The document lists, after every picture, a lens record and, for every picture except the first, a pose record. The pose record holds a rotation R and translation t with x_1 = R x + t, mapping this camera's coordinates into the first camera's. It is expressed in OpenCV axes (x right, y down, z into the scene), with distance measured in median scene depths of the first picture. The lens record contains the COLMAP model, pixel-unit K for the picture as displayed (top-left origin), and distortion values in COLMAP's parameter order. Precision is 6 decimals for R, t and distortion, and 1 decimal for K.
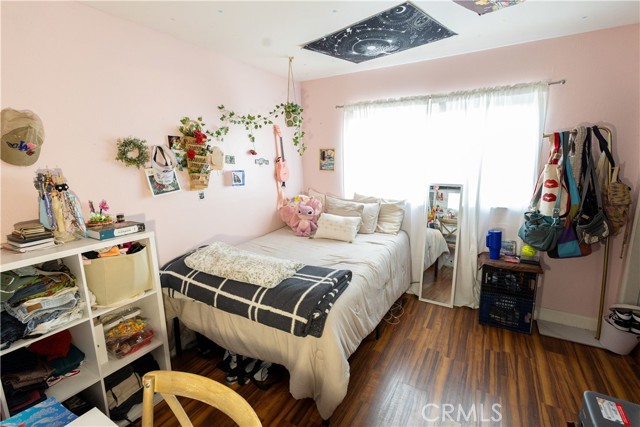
lens RADIAL K [[292.9, 0, 320.4], [0, 292.9, 212.6], [0, 0, 1]] dist [0.010403, -0.001726]
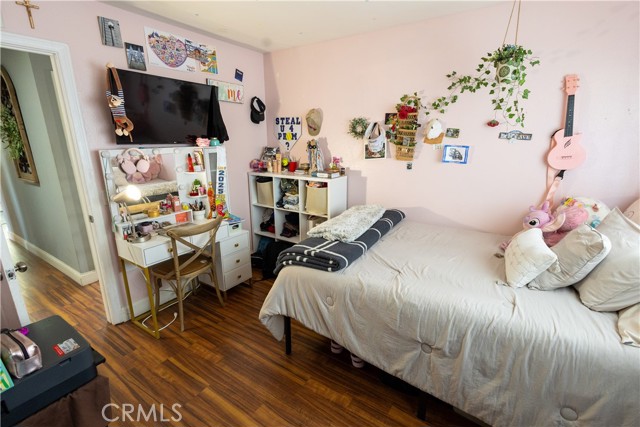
lens RADIAL K [[292.9, 0, 320.0], [0, 292.9, 212.9], [0, 0, 1]] dist [0.010403, -0.001726]
pose [[-0.059256, 0.273609, -0.960014, 0.741453], [-0.176607, 0.943660, 0.279849, -0.146918], [0.982496, 0.186128, -0.007596, 0.738591]]
